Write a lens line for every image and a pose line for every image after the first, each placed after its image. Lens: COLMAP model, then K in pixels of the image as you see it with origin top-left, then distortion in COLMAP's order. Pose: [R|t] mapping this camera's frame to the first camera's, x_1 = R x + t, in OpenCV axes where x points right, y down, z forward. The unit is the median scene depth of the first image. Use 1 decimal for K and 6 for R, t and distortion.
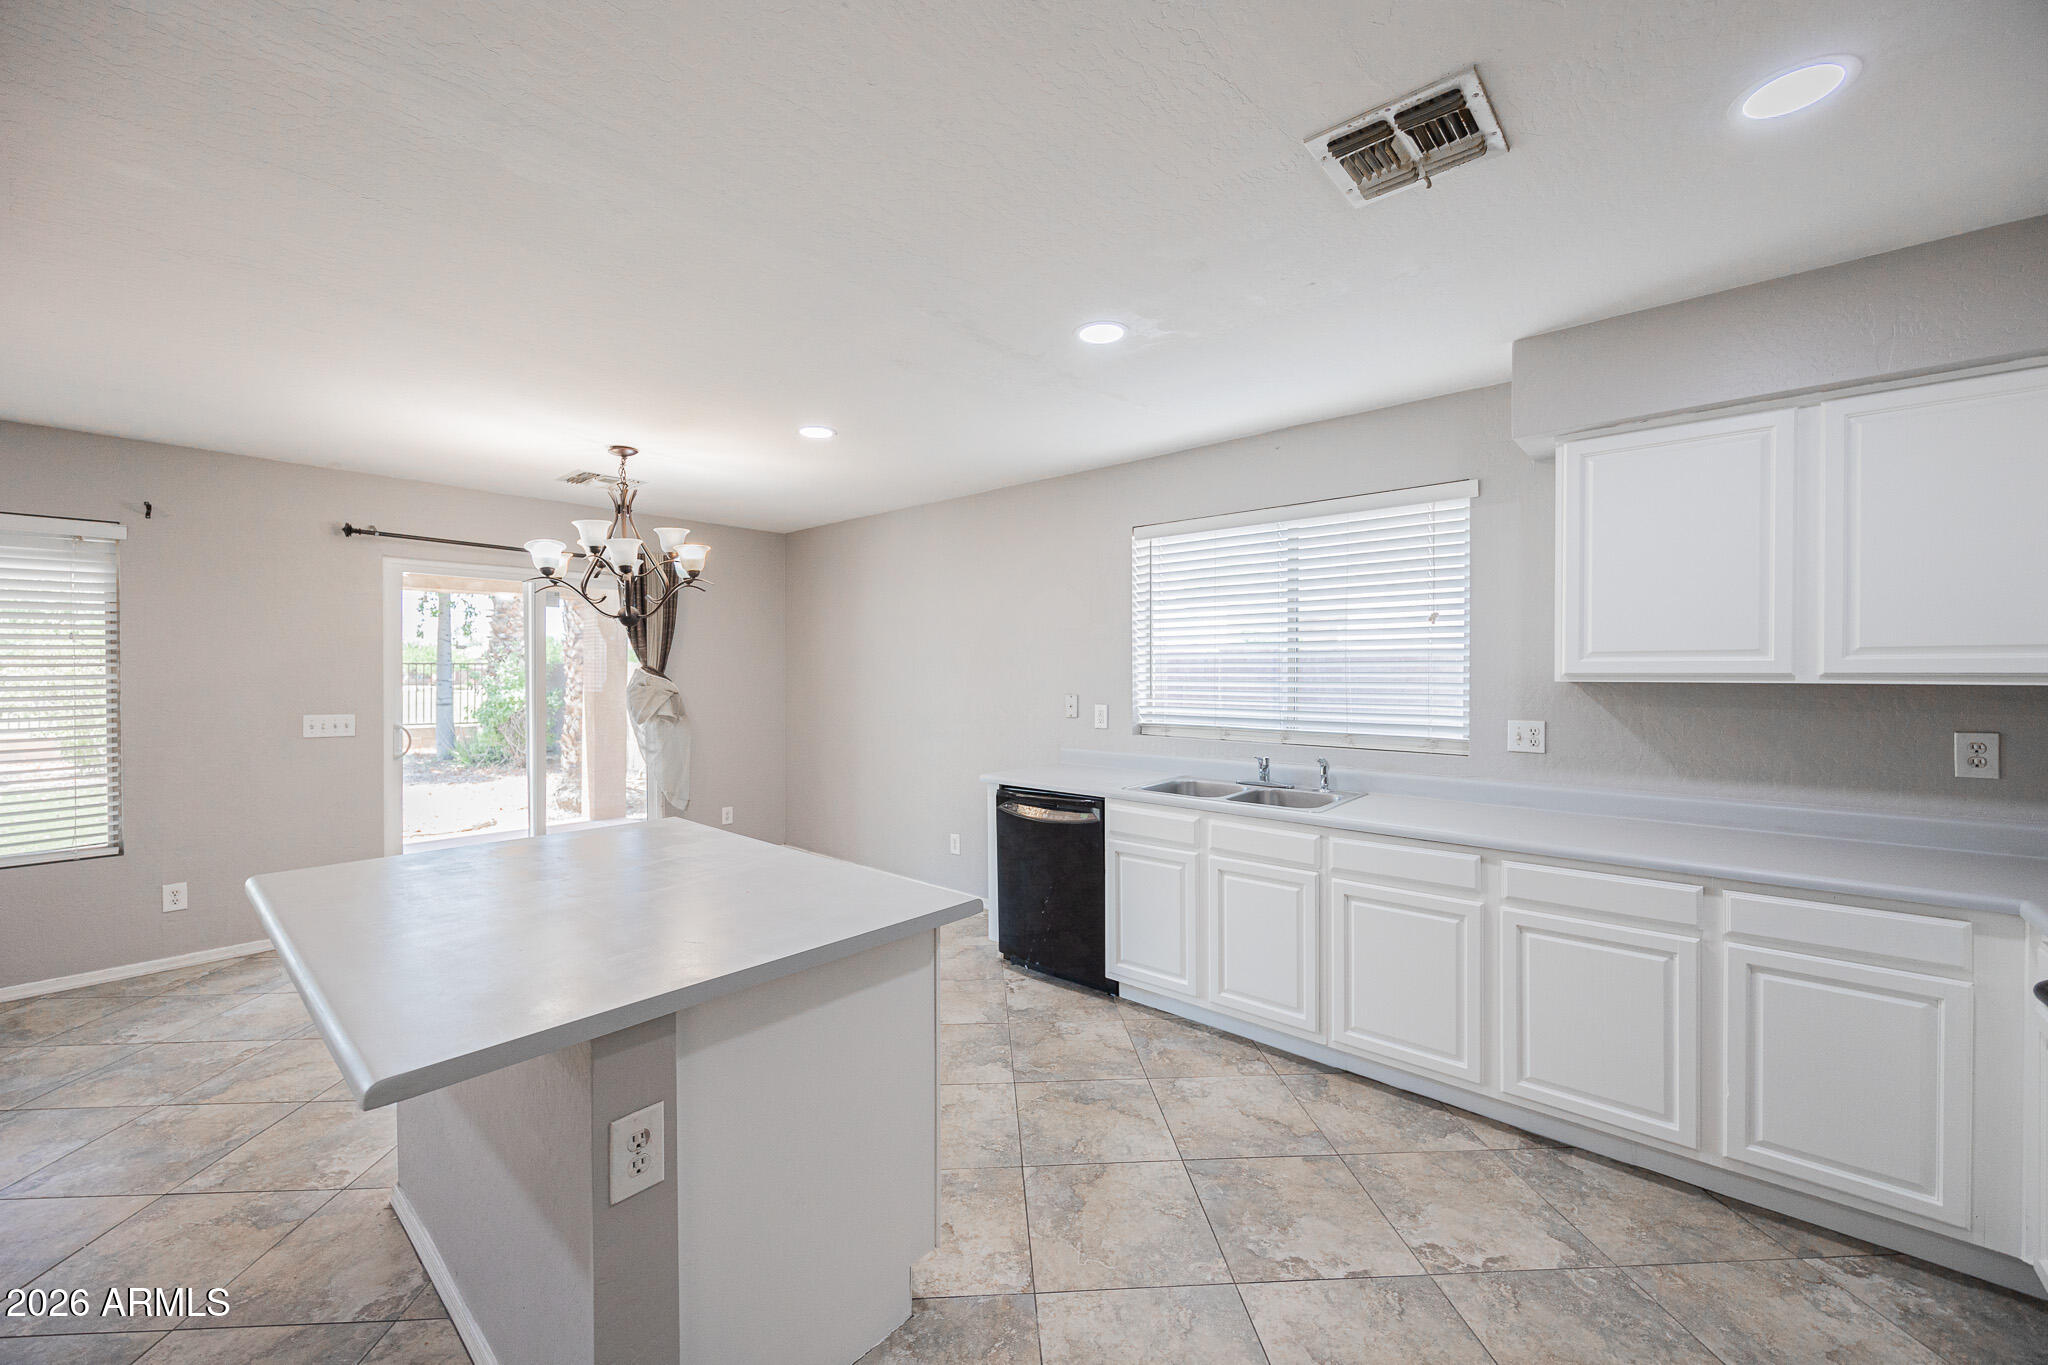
lens RADIAL K [[789.9, 0, 1041.4], [0, 789.9, 674.9], [0, 0, 1]] dist [-0.002406, -0.001206]
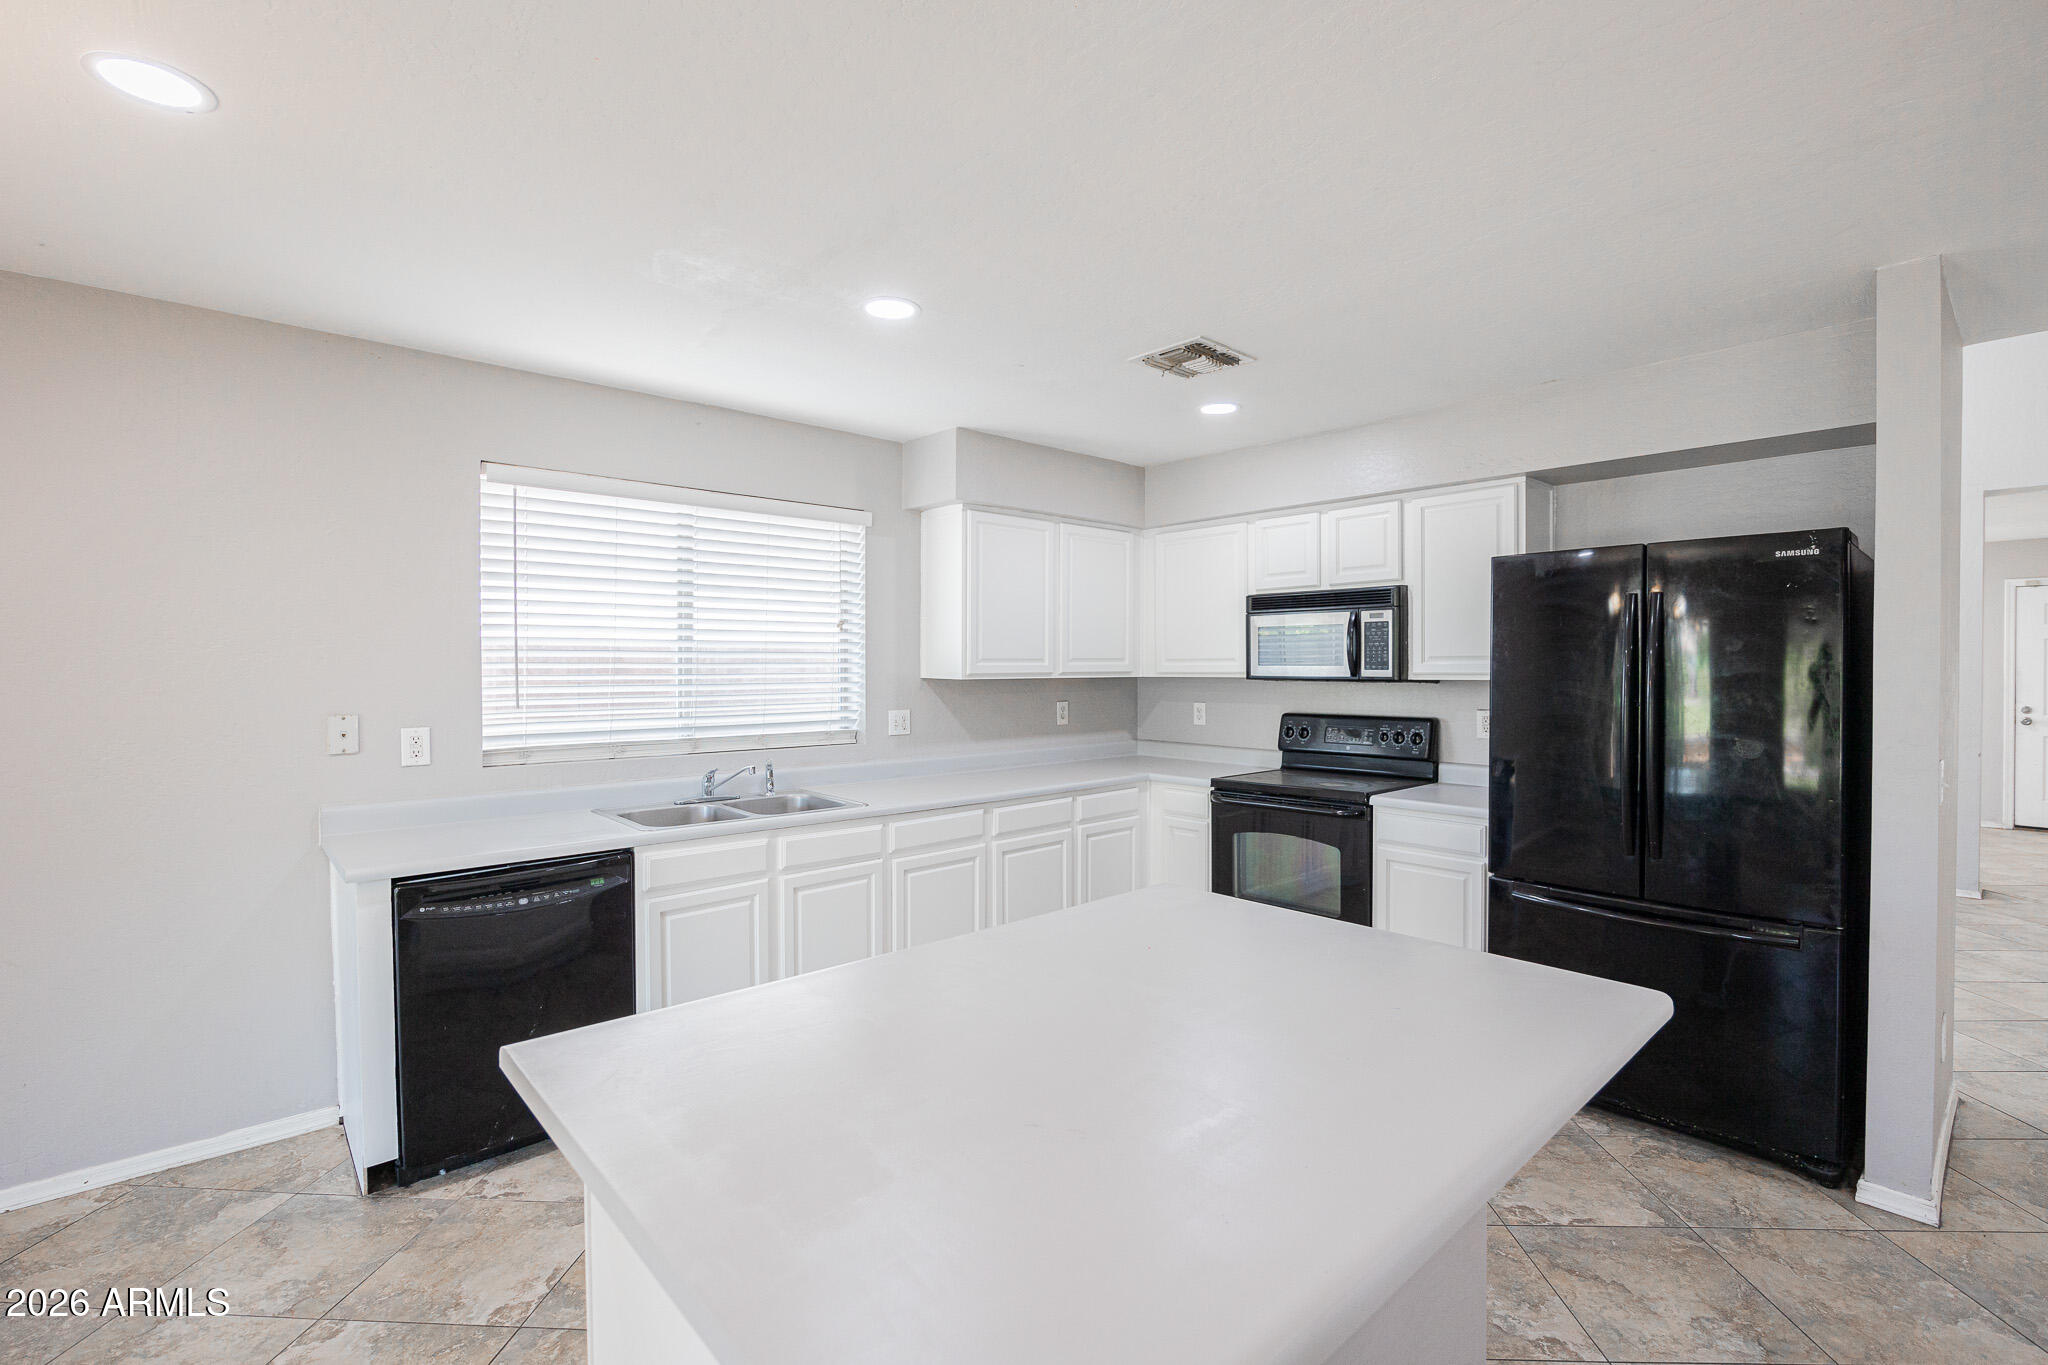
lens RADIAL K [[911.1, 0, 1012.2], [0, 911.1, 673.8], [0, 0, 1]] dist [-0.010038, -0.000409]
pose [[0.131457, -0.012350, 0.991245, -0.682082], [0.002651, 0.999923, 0.012106, -0.015322], [-0.991318, 0.001036, 0.131480, 0.516895]]
